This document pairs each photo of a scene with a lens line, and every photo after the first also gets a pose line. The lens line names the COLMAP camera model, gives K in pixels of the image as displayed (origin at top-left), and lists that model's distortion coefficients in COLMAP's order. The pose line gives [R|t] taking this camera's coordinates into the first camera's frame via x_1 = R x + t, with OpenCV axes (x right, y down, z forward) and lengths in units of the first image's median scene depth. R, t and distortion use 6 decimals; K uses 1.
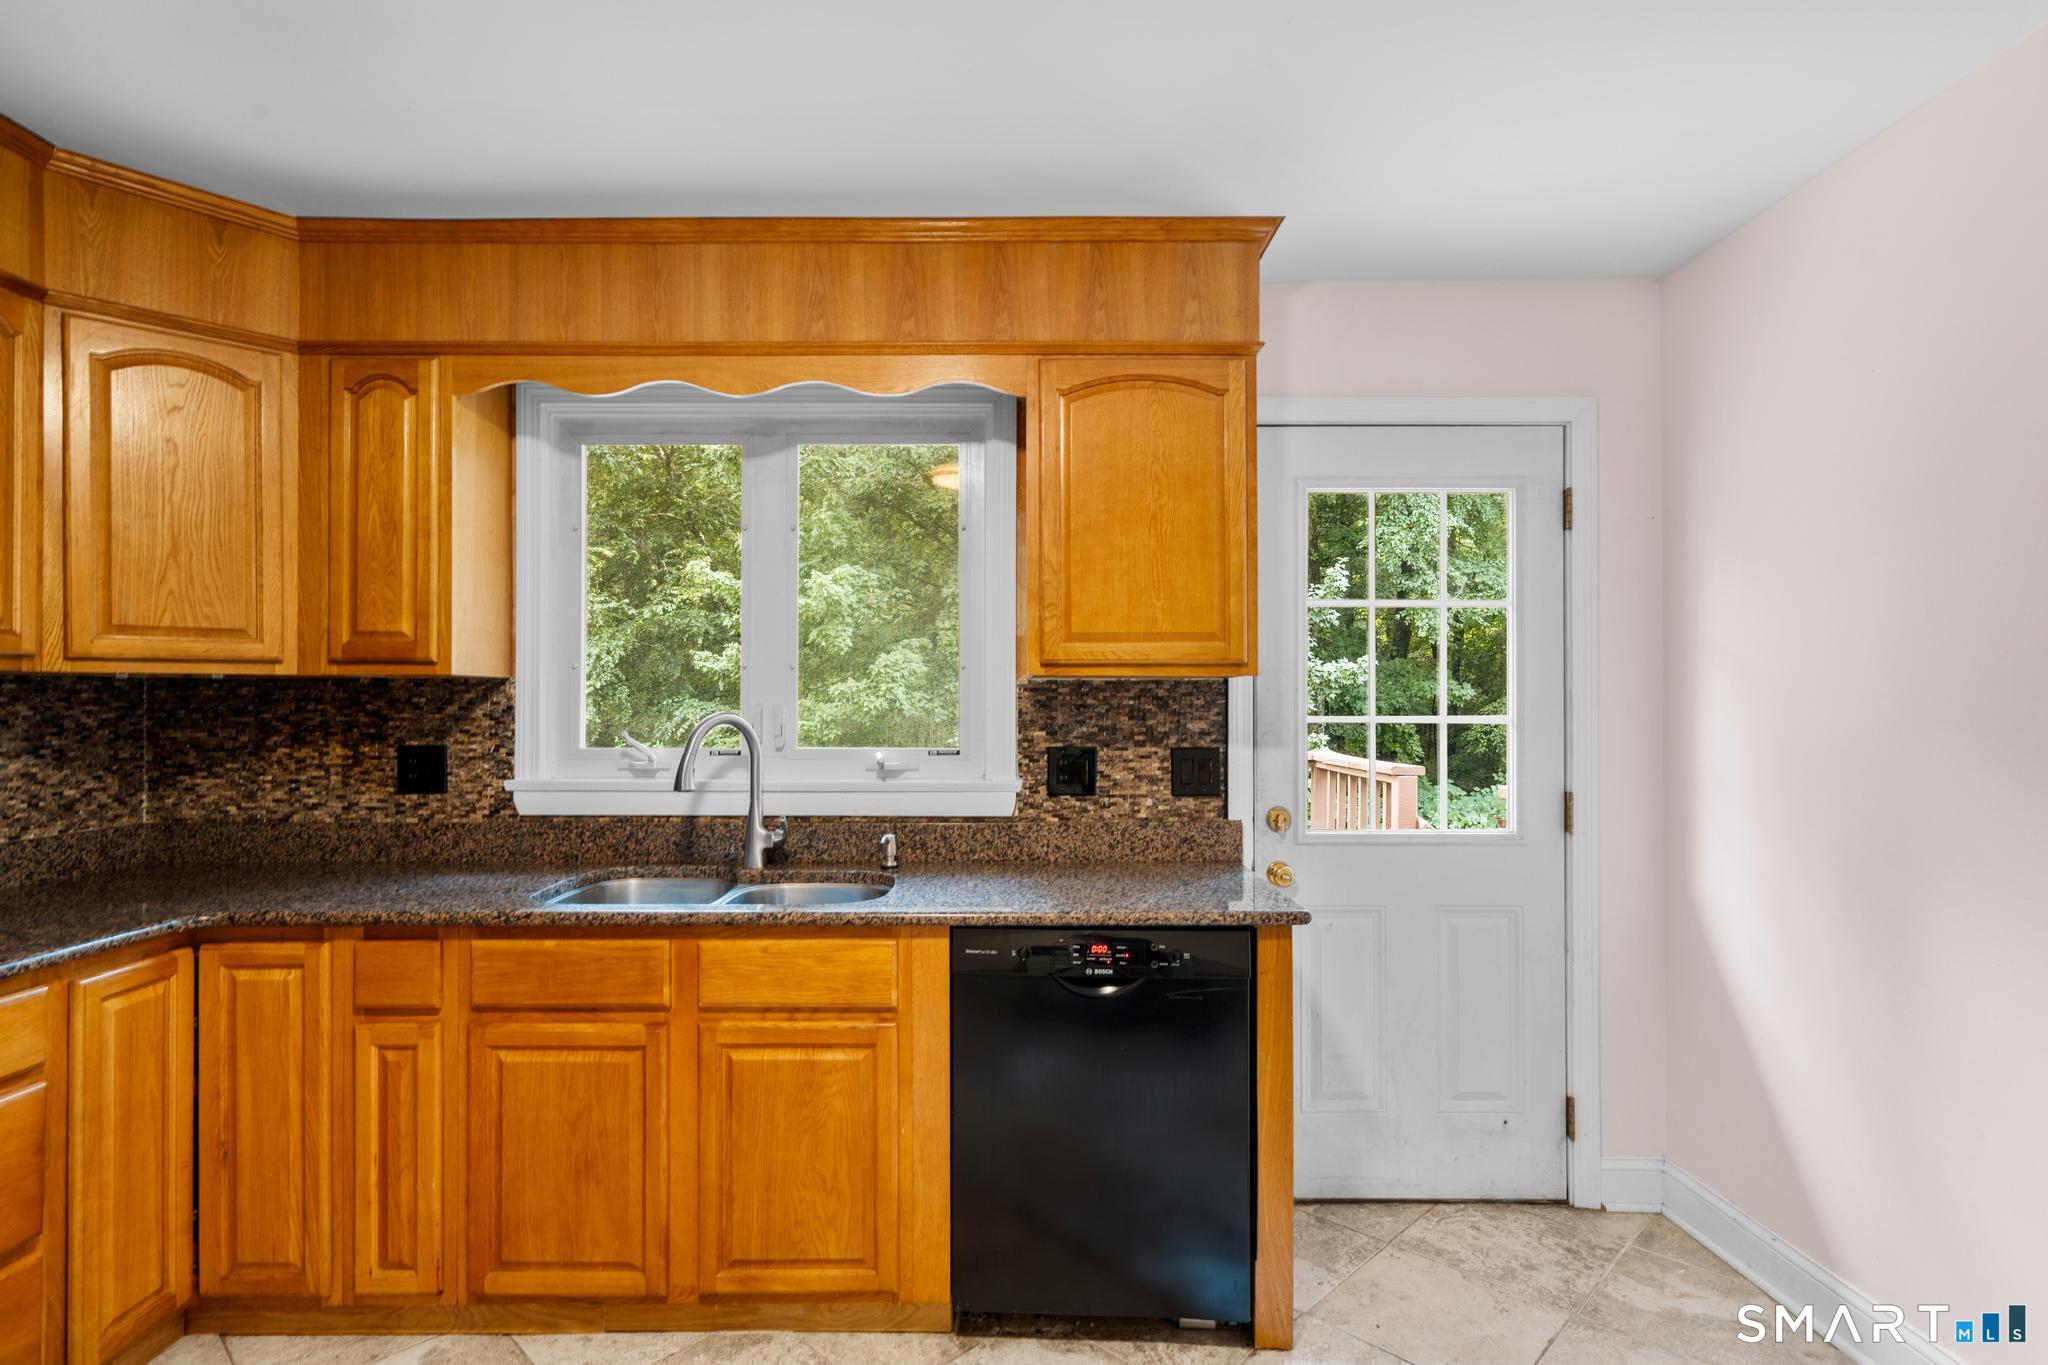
lens RADIAL K [[1033.2, 0, 1003.2], [0, 1033.2, 694.7], [0, 0, 1]] dist [0.003286, 0.000936]
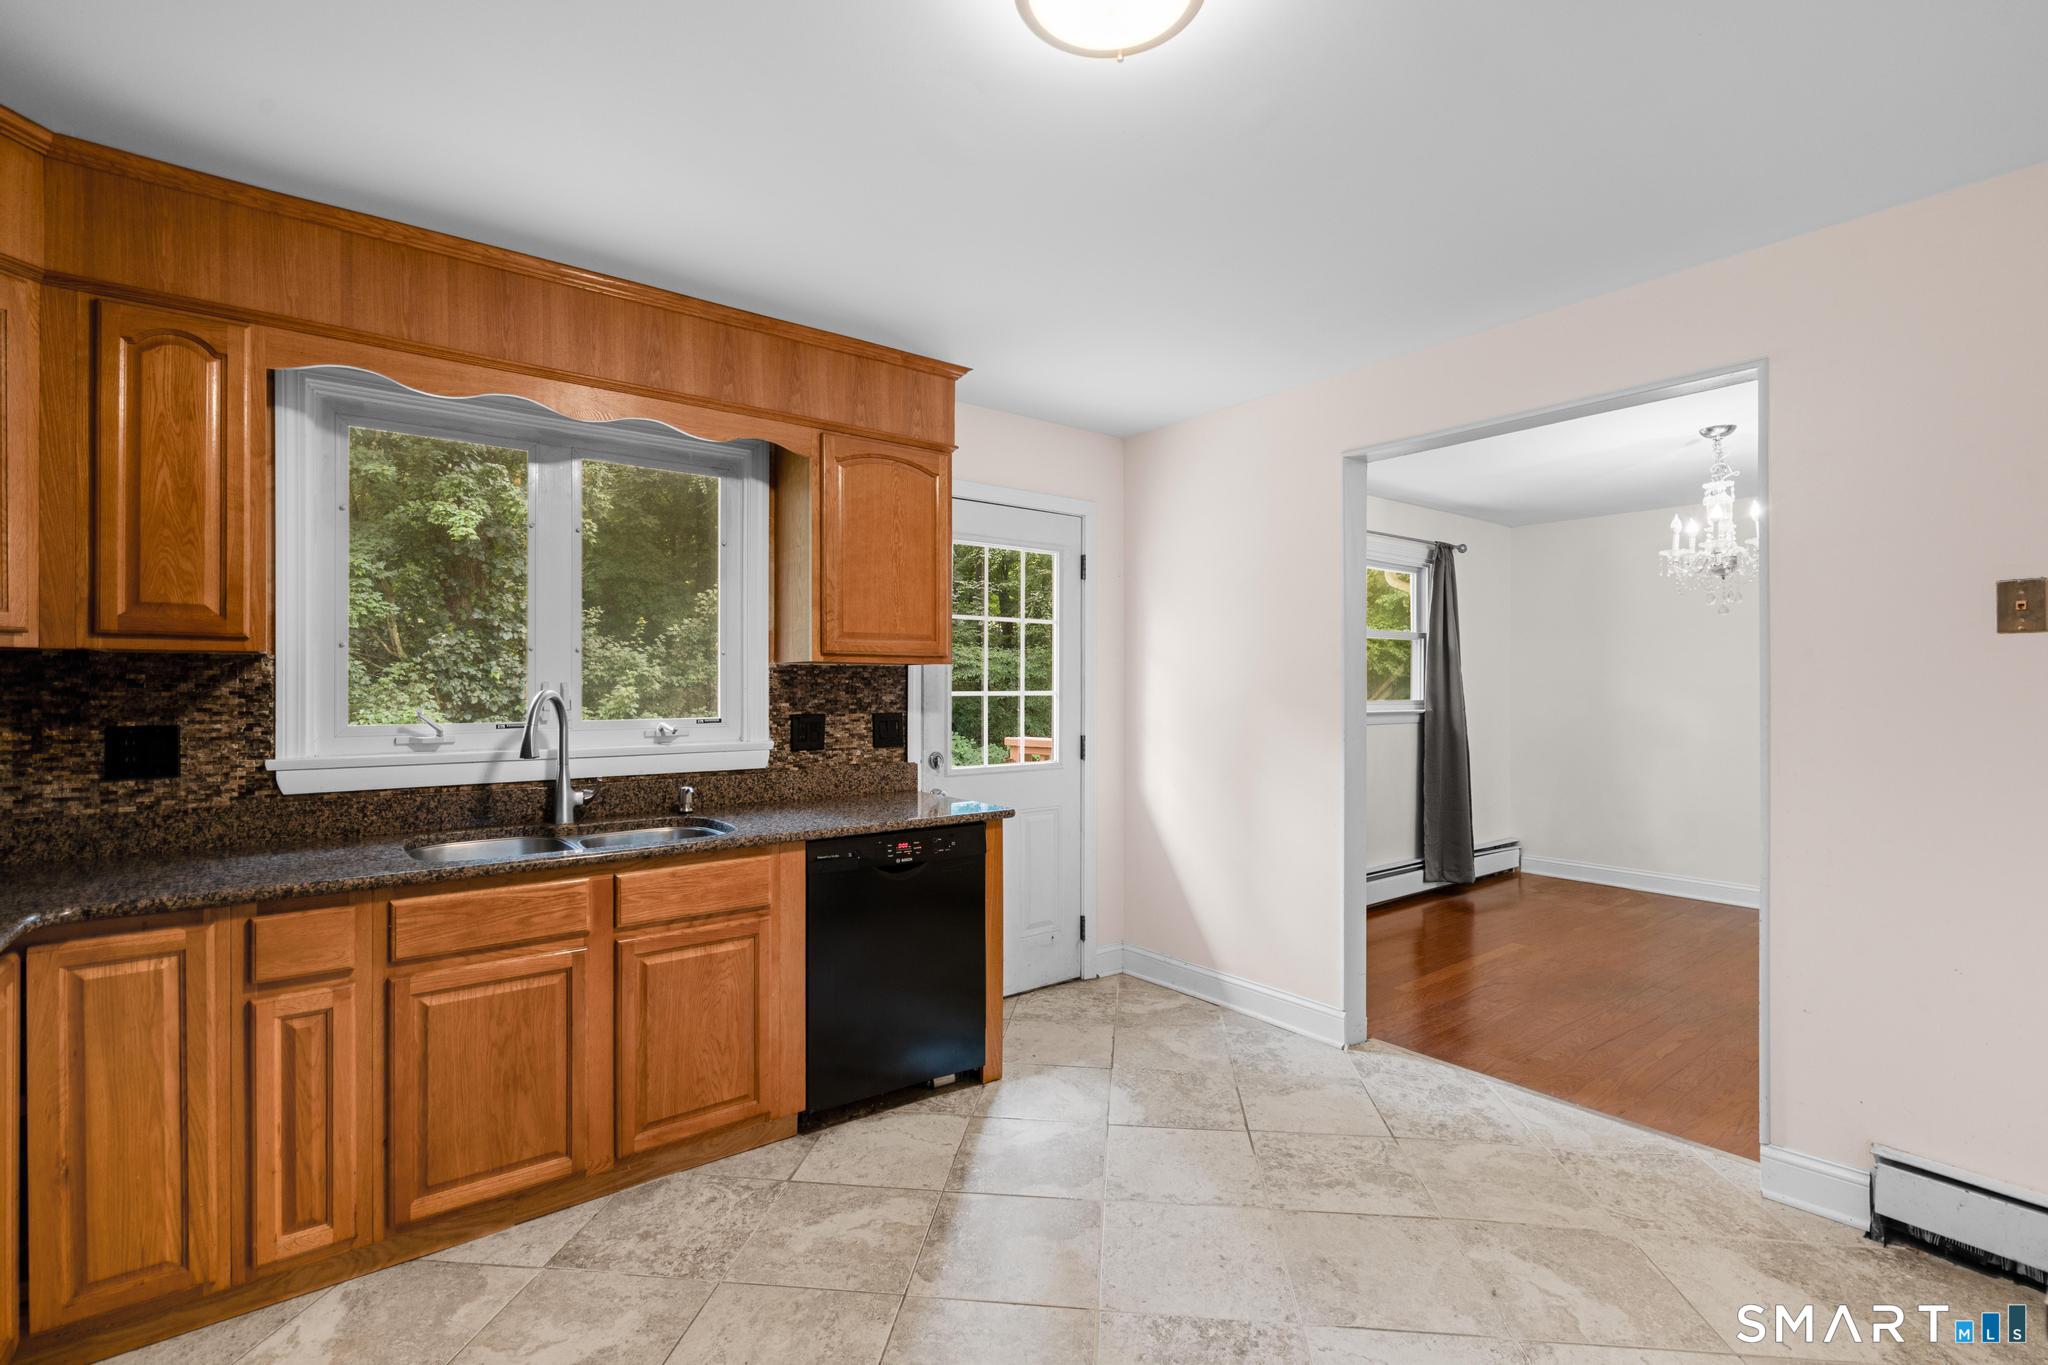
lens RADIAL K [[926.7, 0, 1030.6], [0, 926.7, 682.2], [0, 0, 1]] dist [-0.001808, 0.000871]
pose [[0.782990, 0.002533, 0.622029, -0.492537], [-0.006910, 0.999965, 0.004626, 0.001018], [-0.621995, -0.007921, 0.782981, -0.138324]]
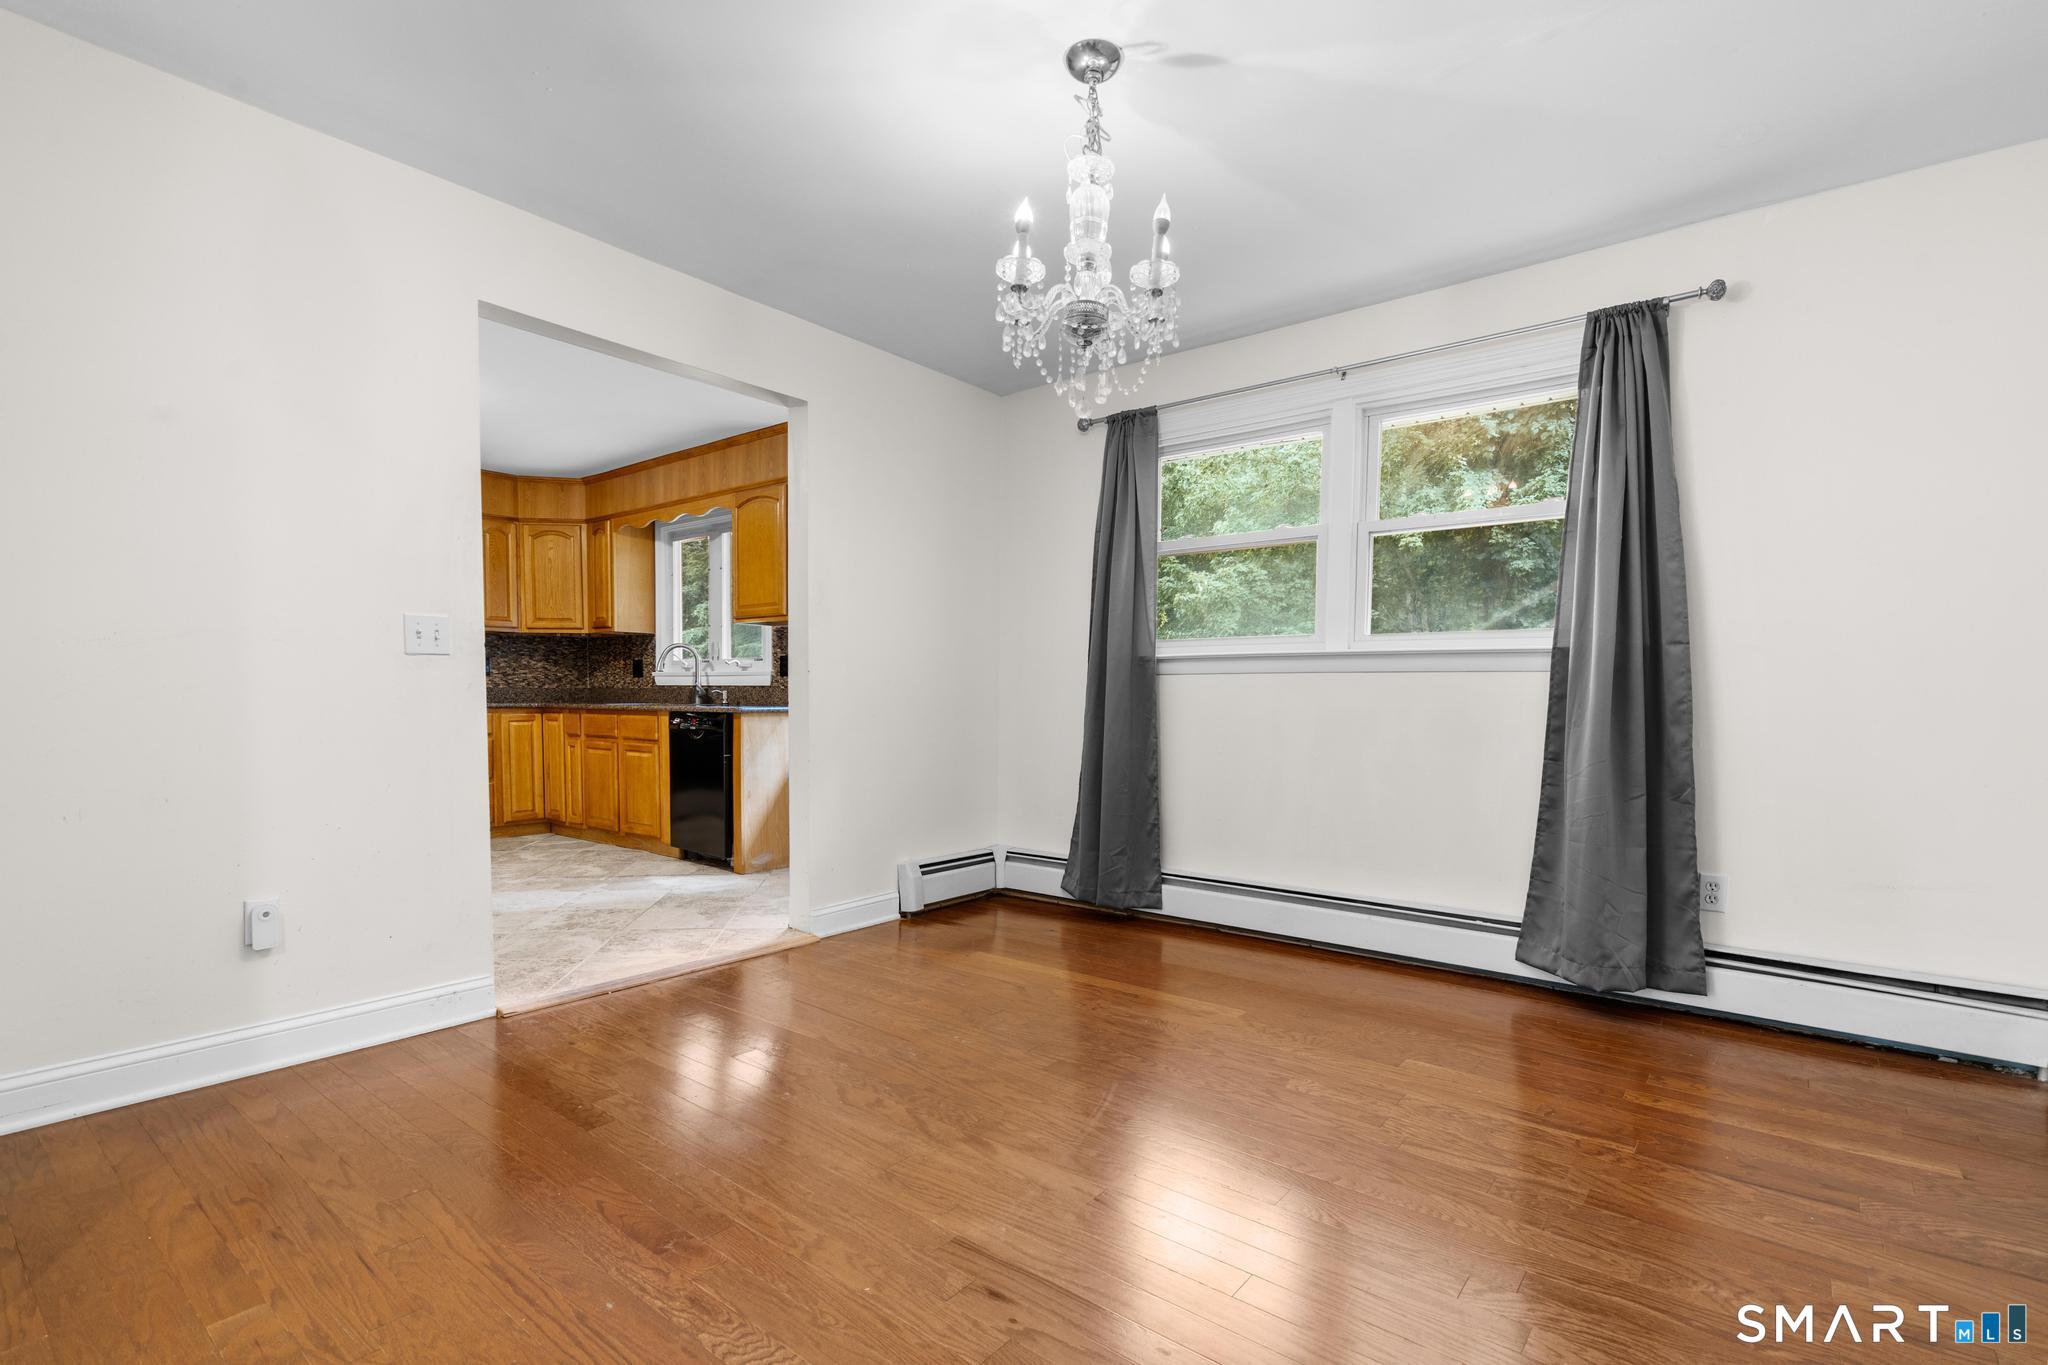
lens RADIAL K [[956.3, 0, 1037.8], [0, 956.3, 743.5], [0, 0, 1]] dist [-0.001853, 0.000677]
pose [[0.787558, 0.037363, -0.615107, 1.952254], [-0.002132, 0.998319, 0.057911, 0.130222], [0.616237, -0.044297, 0.786314, -0.360659]]
